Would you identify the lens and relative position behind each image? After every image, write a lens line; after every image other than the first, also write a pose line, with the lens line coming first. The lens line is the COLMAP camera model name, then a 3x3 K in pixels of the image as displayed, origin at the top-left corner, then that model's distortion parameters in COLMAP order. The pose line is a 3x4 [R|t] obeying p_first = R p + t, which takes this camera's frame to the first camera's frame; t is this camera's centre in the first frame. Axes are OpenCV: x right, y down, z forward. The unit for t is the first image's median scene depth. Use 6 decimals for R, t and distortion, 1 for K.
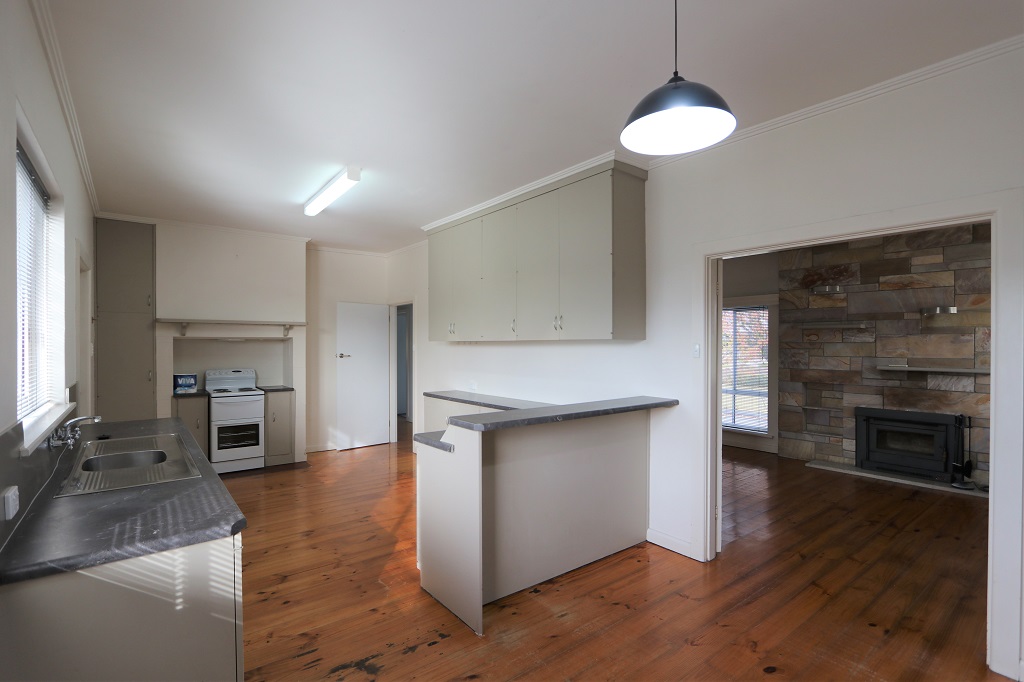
lens RADIAL K [[477.0, 0, 501.4], [0, 477.0, 346.0], [0, 0, 1]] dist [-0.010392, -0.000010]
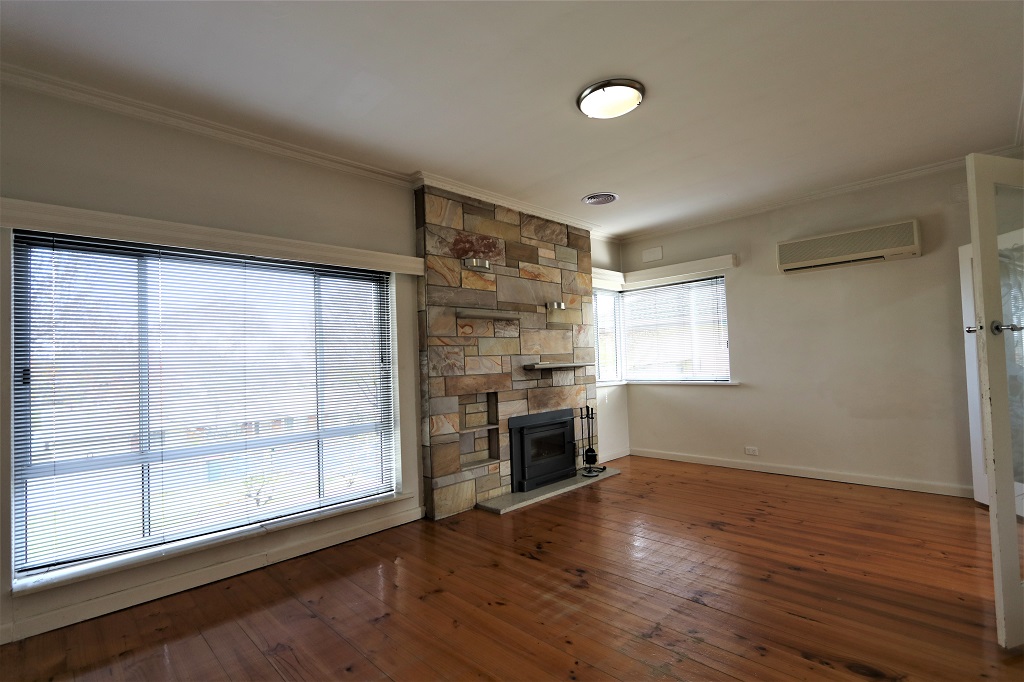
lens RADIAL K [[477.0, 0, 501.4], [0, 477.0, 346.0], [0, 0, 1]] dist [-0.010392, -0.000010]
pose [[-0.120261, 0.039522, 0.991955, -0.033306], [0.040965, 0.998554, -0.034818, 0.022691], [-0.991897, 0.036448, -0.121706, 0.717546]]
